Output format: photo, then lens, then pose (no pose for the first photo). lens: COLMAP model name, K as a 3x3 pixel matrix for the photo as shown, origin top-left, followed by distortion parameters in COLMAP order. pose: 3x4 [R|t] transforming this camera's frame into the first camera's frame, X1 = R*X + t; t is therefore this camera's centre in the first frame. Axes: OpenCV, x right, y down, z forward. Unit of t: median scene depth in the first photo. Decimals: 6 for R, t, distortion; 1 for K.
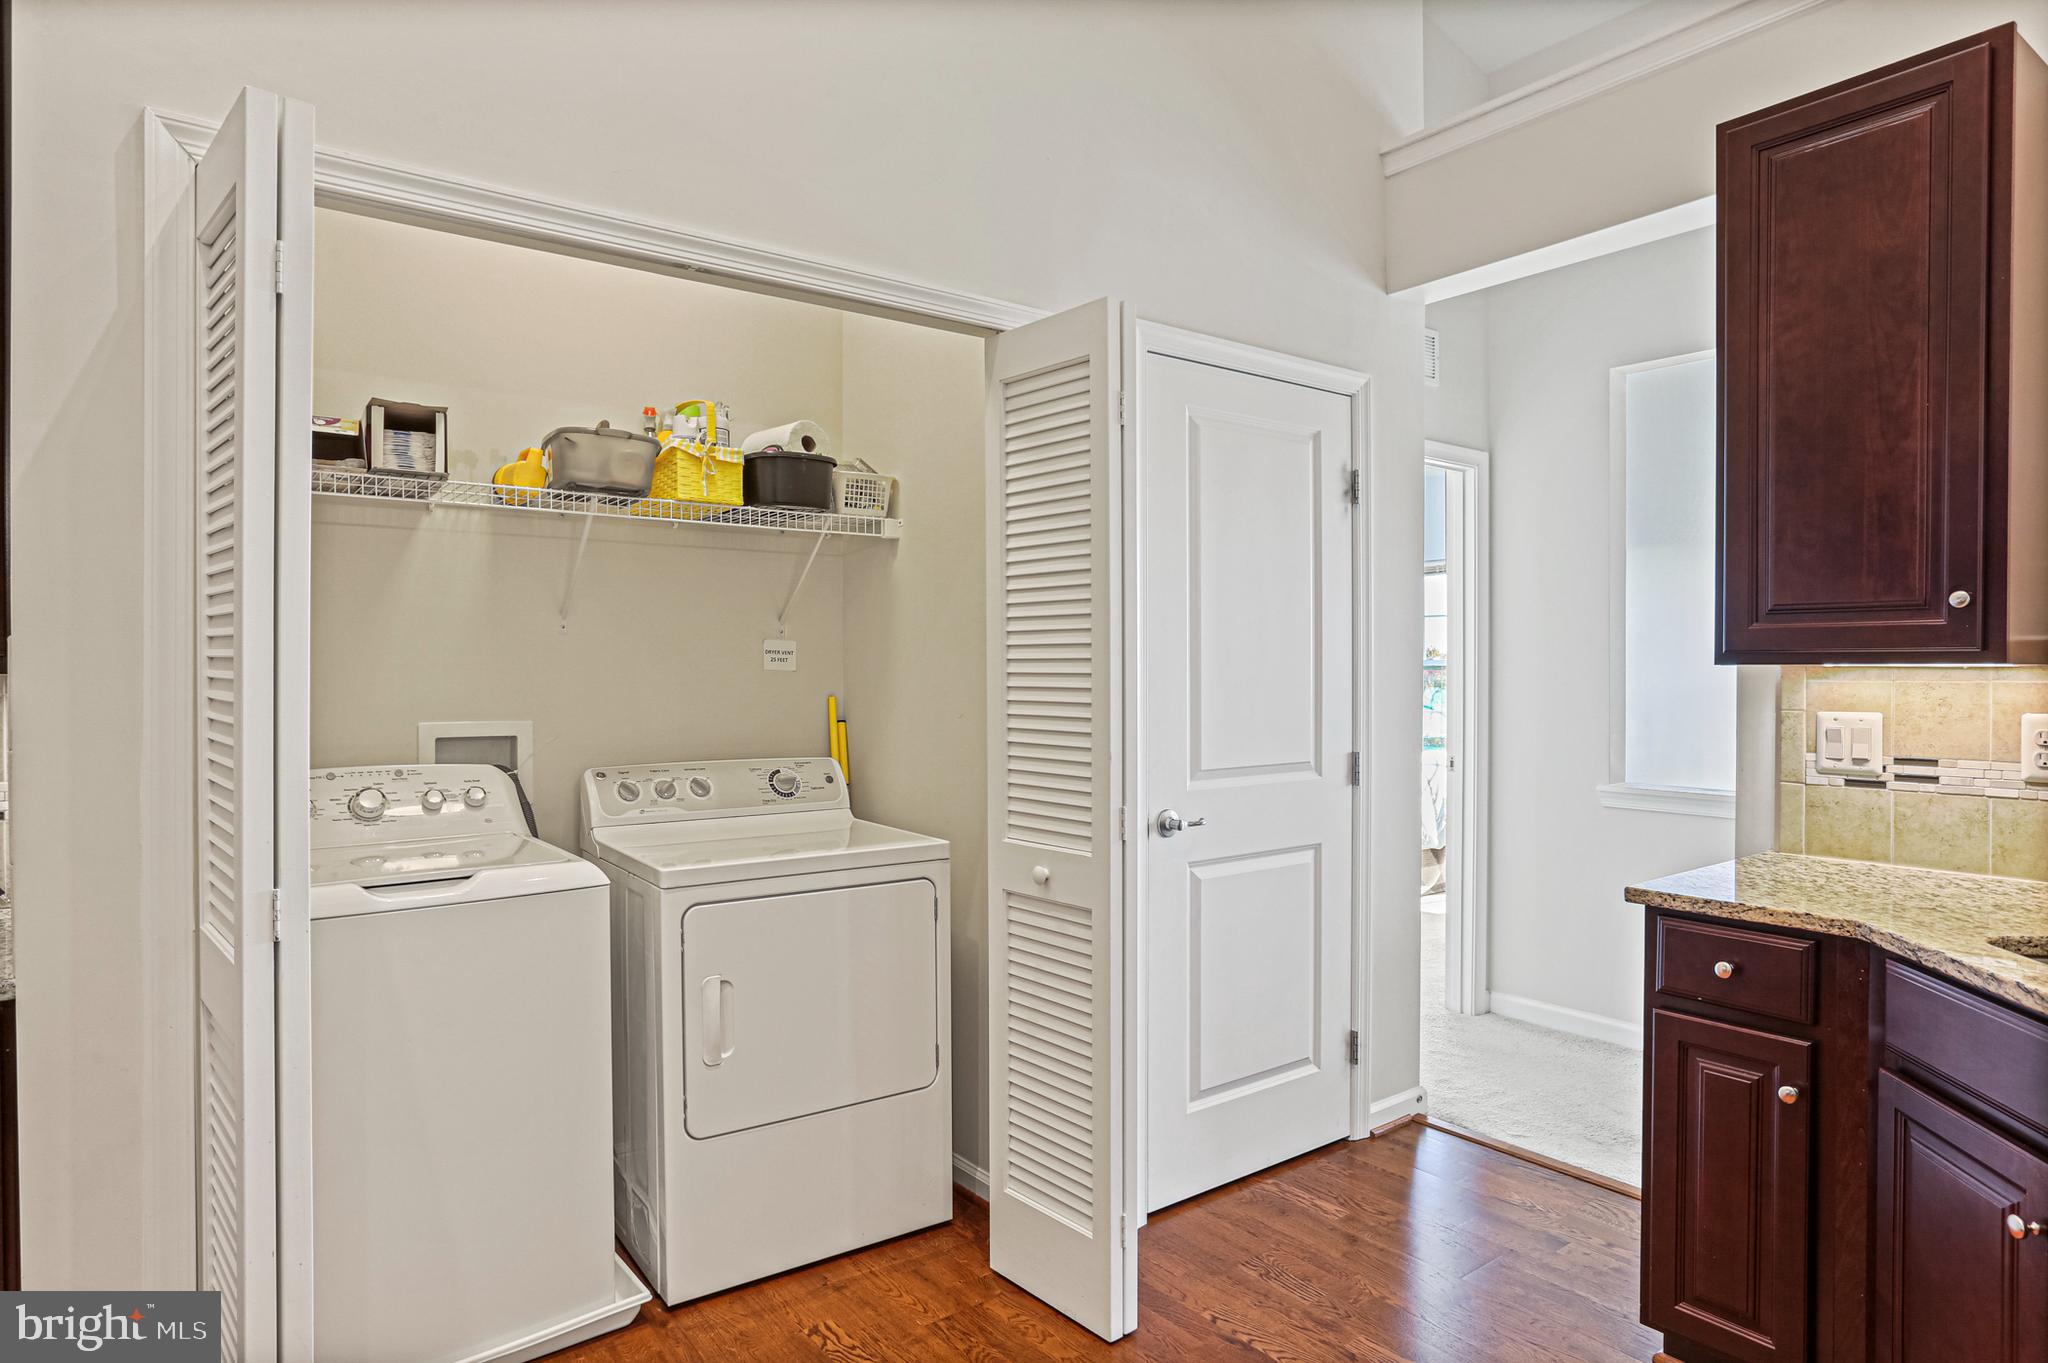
lens RADIAL K [[1245.1, 0, 1033.9], [0, 1245.1, 688.2], [0, 0, 1]] dist [-0.049247, 0.036470]
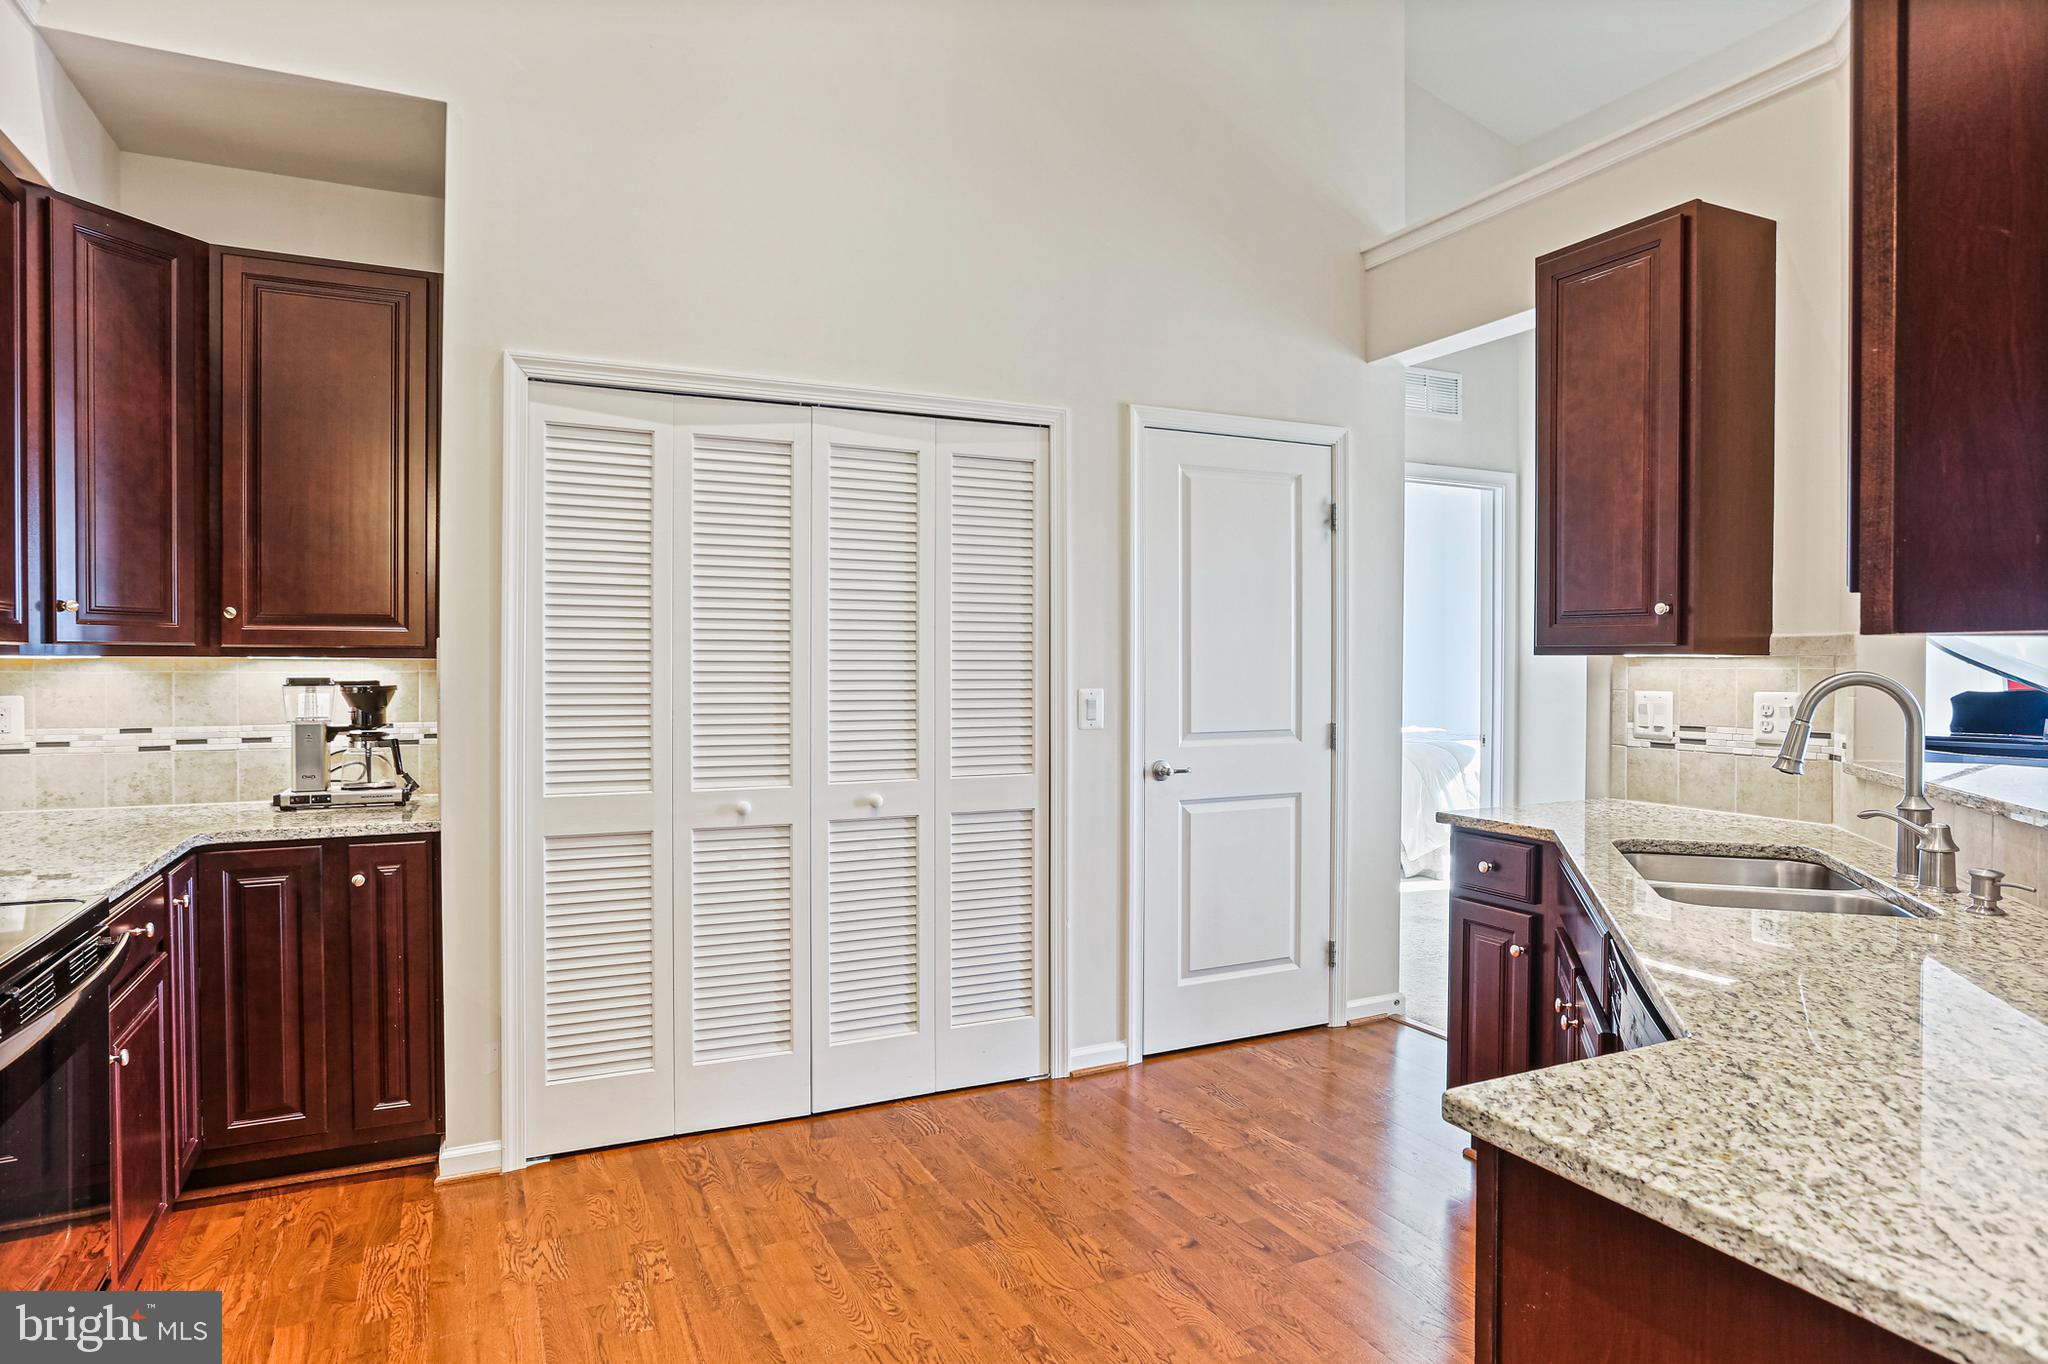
lens RADIAL K [[1183.2, 0, 1013.7], [0, 1183.2, 679.7], [0, 0, 1]] dist [-0.044746, 0.028913]
pose [[0.984030, 0.005297, -0.177925, 0.182330], [-0.005034, 0.999985, 0.001927, 0.006914], [0.177933, -0.001001, 0.984042, -0.313775]]
